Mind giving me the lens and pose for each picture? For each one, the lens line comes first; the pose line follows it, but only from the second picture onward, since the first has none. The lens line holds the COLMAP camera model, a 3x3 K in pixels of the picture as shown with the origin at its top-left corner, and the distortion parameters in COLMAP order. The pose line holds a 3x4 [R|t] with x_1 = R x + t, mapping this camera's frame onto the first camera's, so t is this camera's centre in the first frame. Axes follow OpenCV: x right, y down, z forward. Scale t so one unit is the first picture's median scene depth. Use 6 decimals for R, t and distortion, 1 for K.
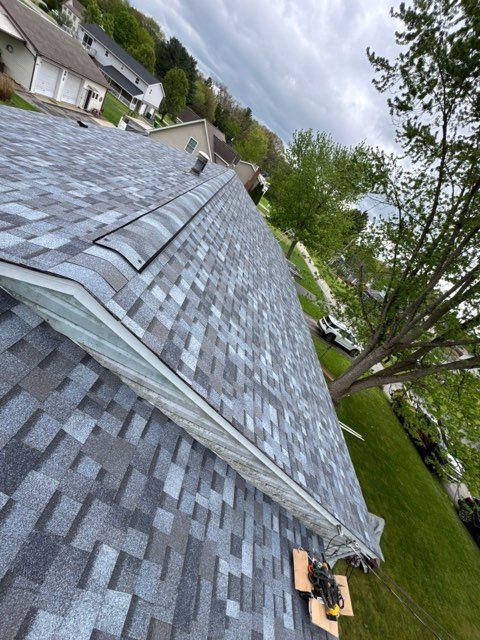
lens RADIAL K [[253.7, 0, 240.0], [0, 253.7, 320.0], [0, 0, 1]] dist [-0.002219, -0.000089]
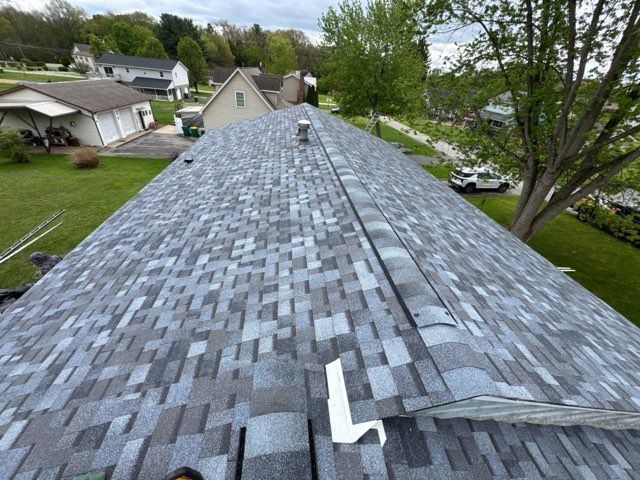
lens RADIAL K [[253.7, 0, 322.3], [0, 253.7, 241.3], [0, 0, 1]] dist [-0.002219, -0.000089]
pose [[0.842478, -0.508565, -0.177740, -0.282473], [0.517896, 0.855413, 0.007219, -0.435361], [0.148370, -0.098132, 0.984051, -0.038685]]
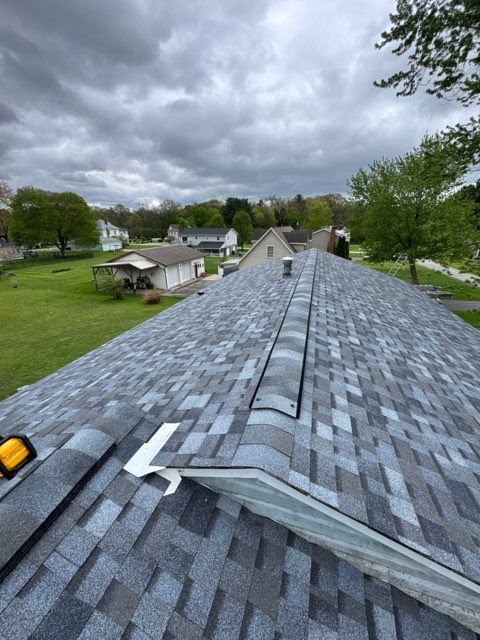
lens RADIAL K [[253.7, 0, 240.0], [0, 253.7, 320.0], [0, 0, 1]] dist [-0.002219, -0.000089]
pose [[0.776775, -0.494041, -0.390569, -0.000027], [0.347614, 0.853481, -0.388246, -0.117587], [0.525153, 0.165812, 0.834698, 0.002694]]
